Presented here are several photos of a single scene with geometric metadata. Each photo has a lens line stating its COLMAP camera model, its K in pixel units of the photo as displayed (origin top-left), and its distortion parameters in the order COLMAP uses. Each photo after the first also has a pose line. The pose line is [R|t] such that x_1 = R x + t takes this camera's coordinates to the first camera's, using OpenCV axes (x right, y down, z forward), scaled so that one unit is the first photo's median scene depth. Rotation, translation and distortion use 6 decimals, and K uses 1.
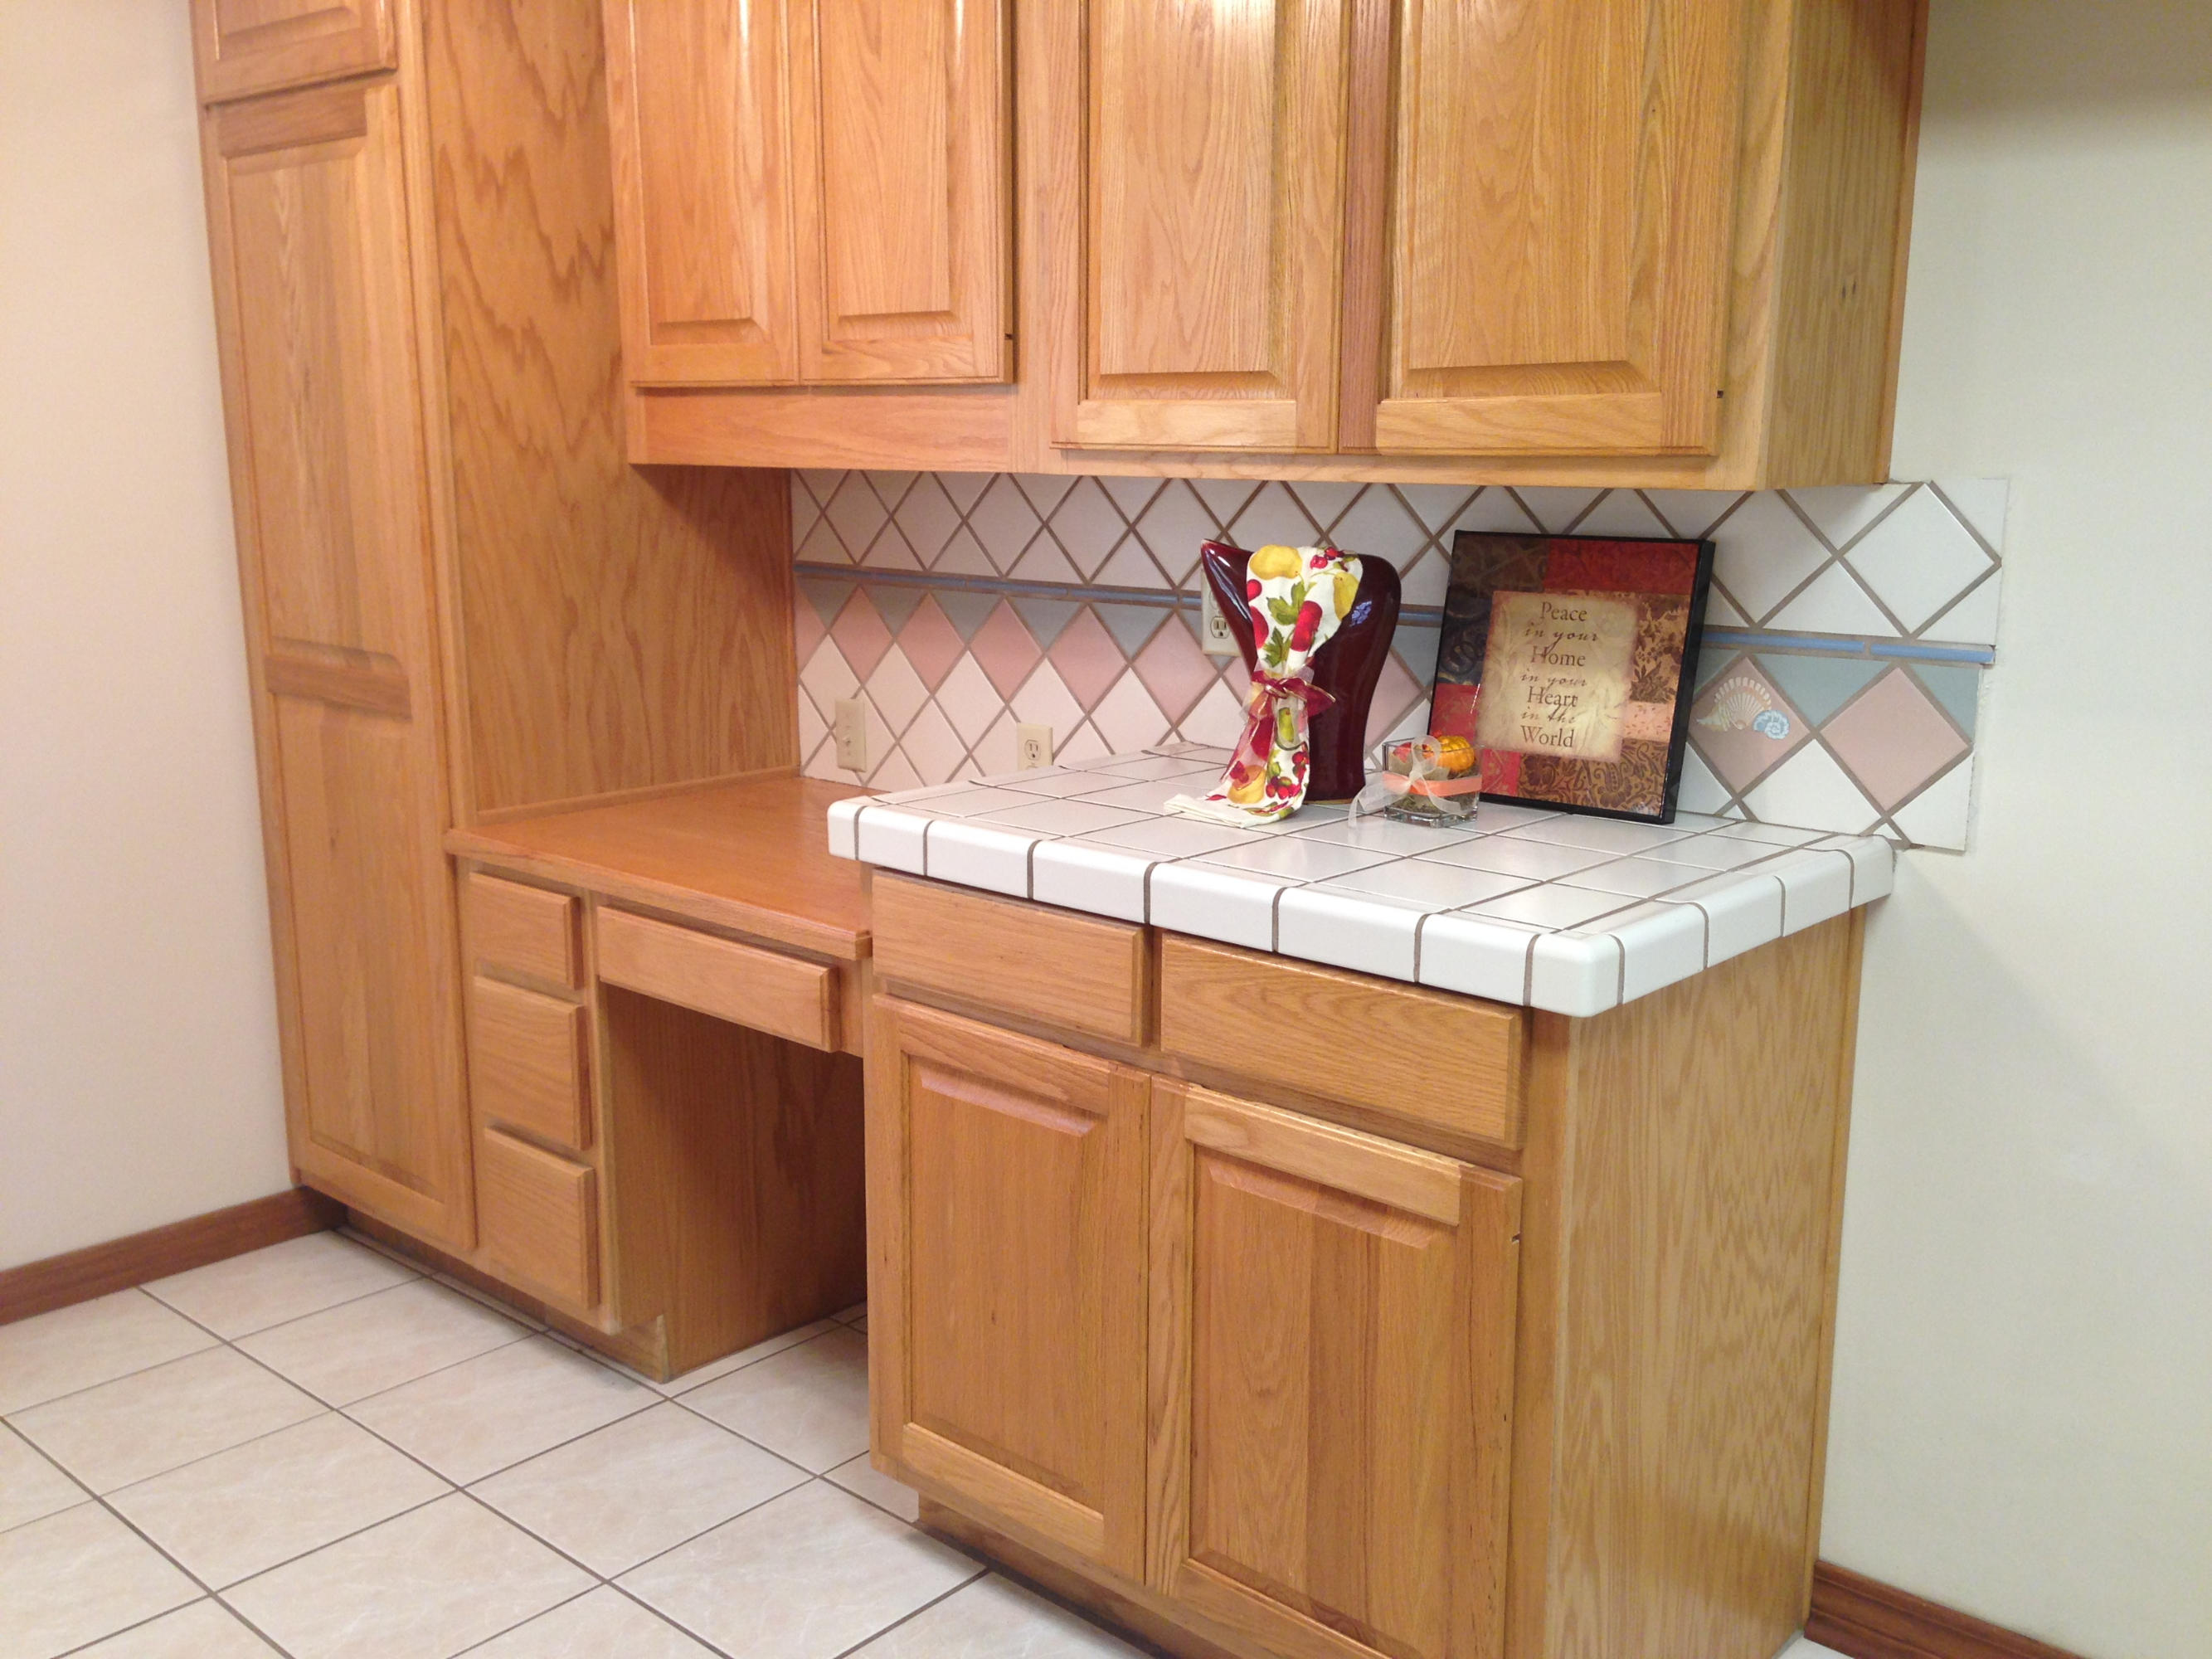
lens RADIAL K [[2055.1, 0, 1113.8], [0, 2055.1, 826.0], [0, 0, 1]] dist [0.063316, 0.000000]
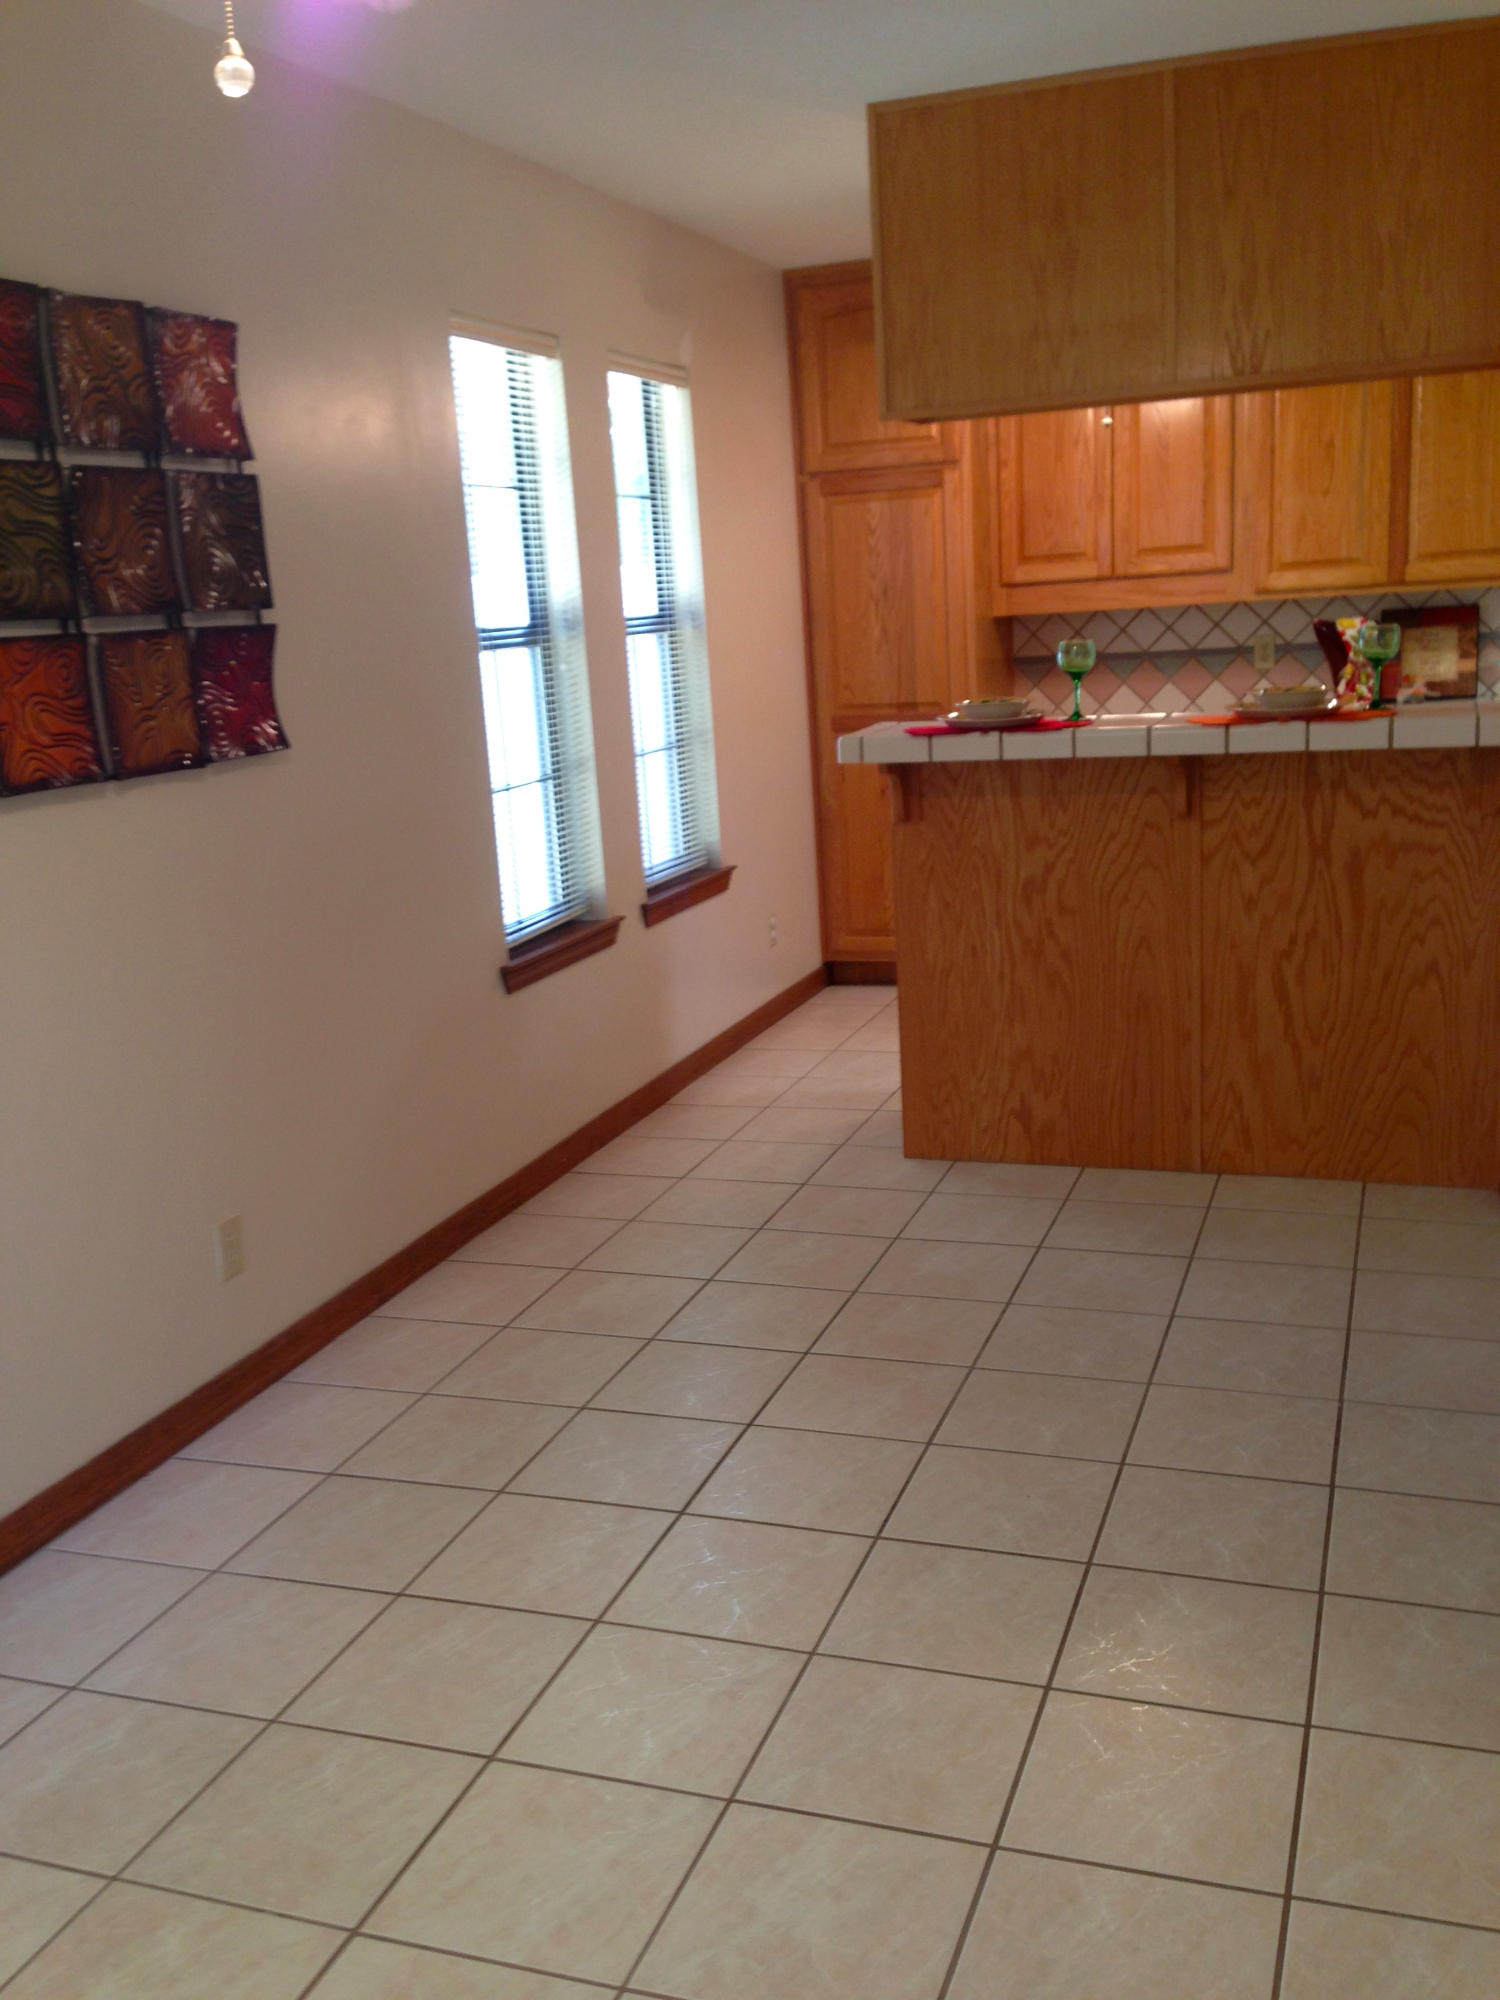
lens RADIAL K [[1858.1, 0, 740.0], [0, 1858.1, 1000.0], [0, 0, 1]] dist [0.063316, 0.000000]
pose [[0.924921, -0.133767, 0.355849, -1.672105], [0.131098, 0.990862, 0.031726, 0.196117], [-0.356841, 0.017307, 0.934005, -1.128115]]
